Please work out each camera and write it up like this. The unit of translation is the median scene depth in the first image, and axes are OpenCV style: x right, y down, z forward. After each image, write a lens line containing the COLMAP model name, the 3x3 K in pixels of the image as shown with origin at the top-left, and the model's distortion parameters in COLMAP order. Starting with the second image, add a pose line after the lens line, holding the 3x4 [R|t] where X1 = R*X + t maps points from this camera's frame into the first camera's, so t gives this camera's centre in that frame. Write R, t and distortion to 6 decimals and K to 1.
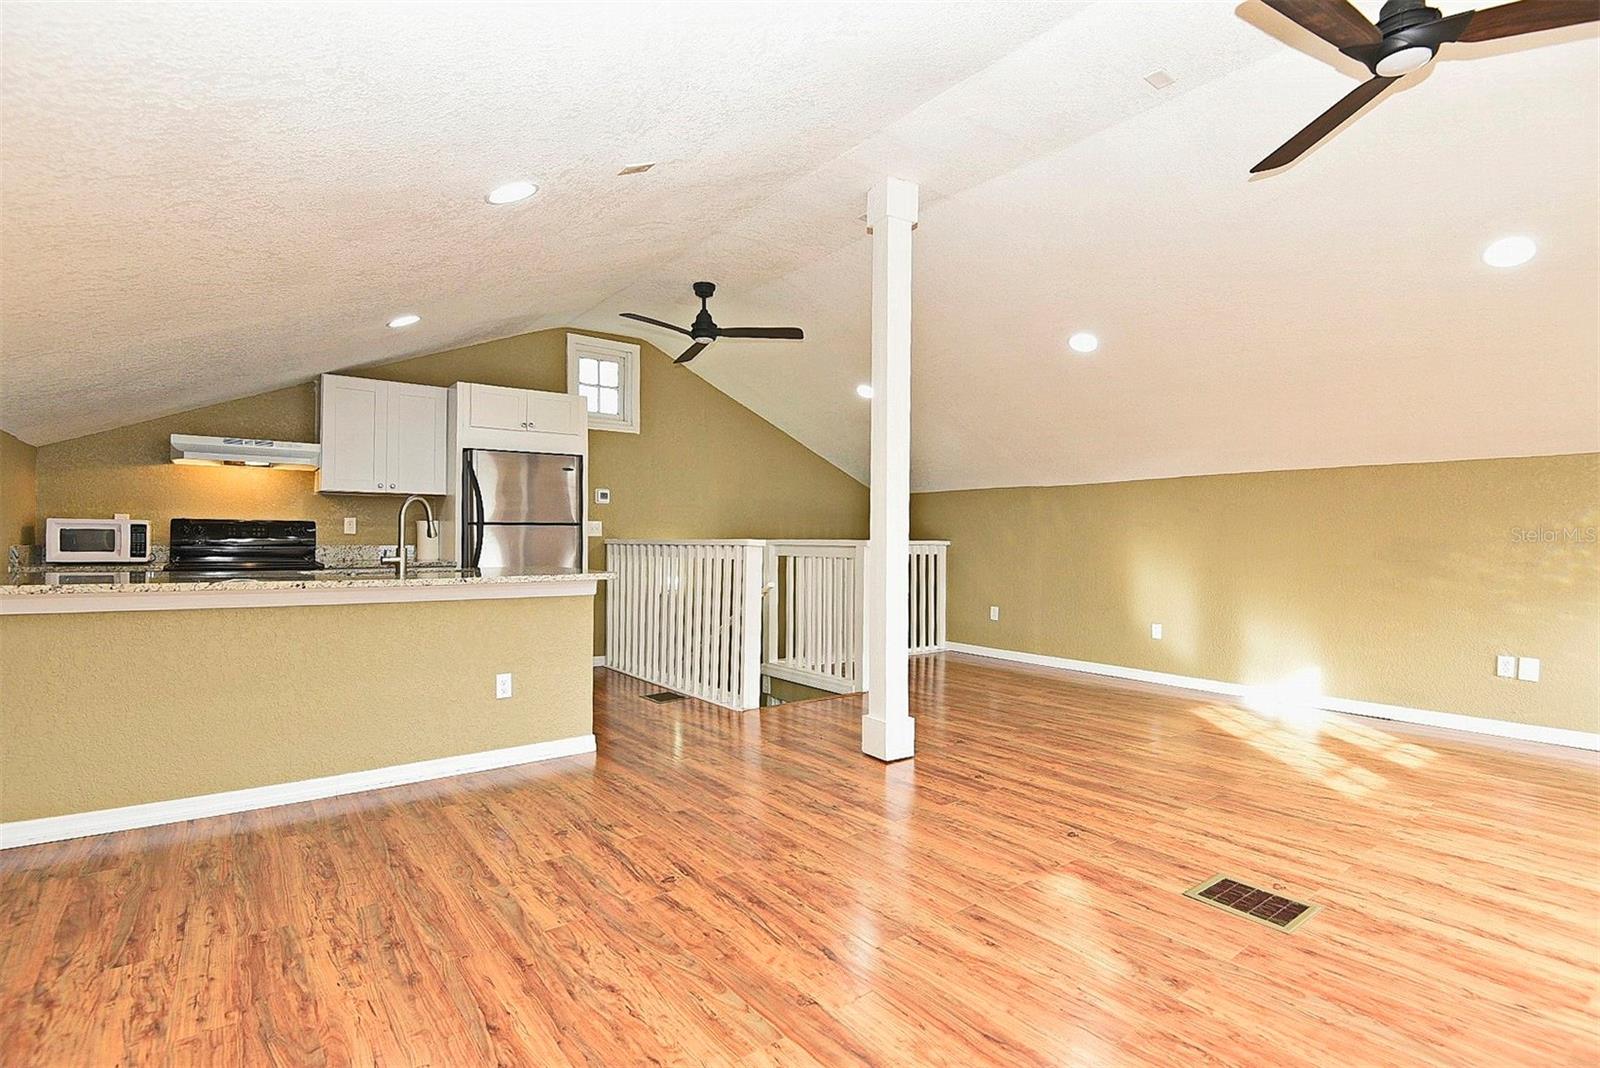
lens RADIAL K [[756.2, 0, 795.2], [0, 756.2, 538.3], [0, 0, 1]] dist [-0.003012, -0.010540]
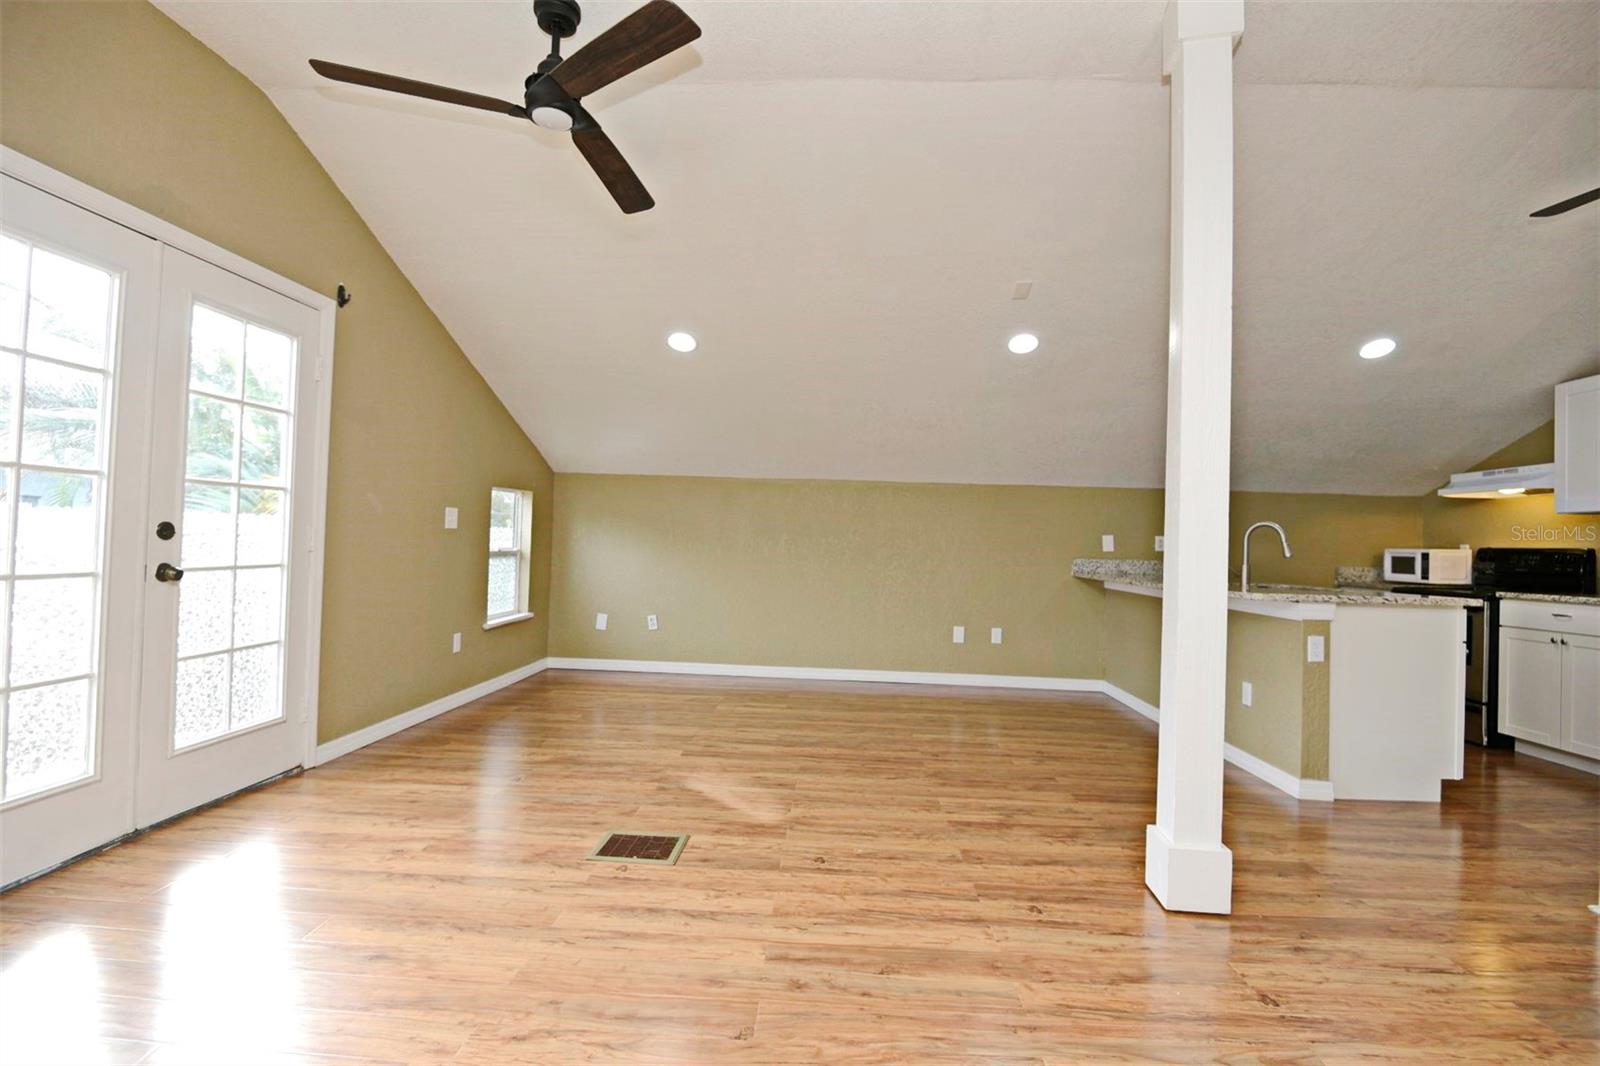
lens RADIAL K [[727.6, 0, 800.7], [0, 727.6, 529.6], [0, 0, 1]] dist [-0.002356, -0.009995]
pose [[-0.644299, -0.042418, -0.763596, 0.902078], [-0.032952, 0.999073, -0.027695, 0.013290], [0.764063, 0.007318, -0.645100, 1.300639]]
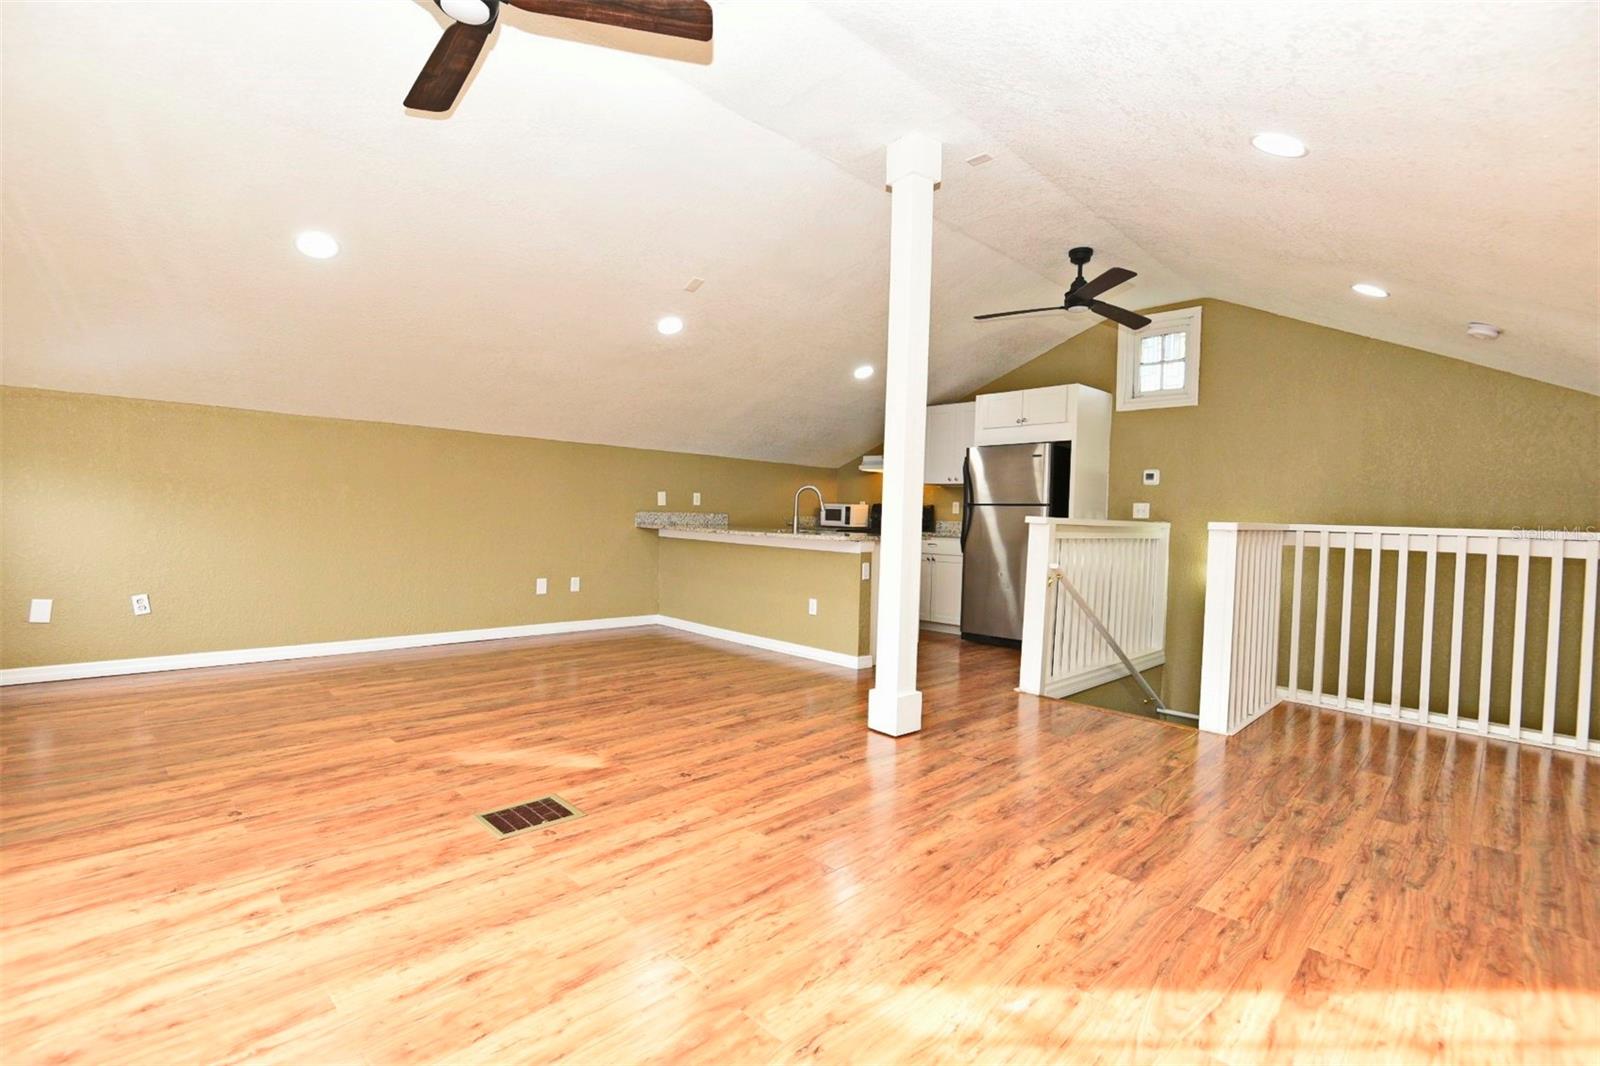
lens RADIAL K [[727.6, 0, 800.7], [0, 727.6, 529.6], [0, 0, 1]] dist [-0.002356, -0.009995]
pose [[0.135101, 0.019001, -0.990650, 1.183945], [-0.028059, 0.999489, 0.015343, 0.018407], [0.990434, 0.025724, 0.135565, 0.850687]]
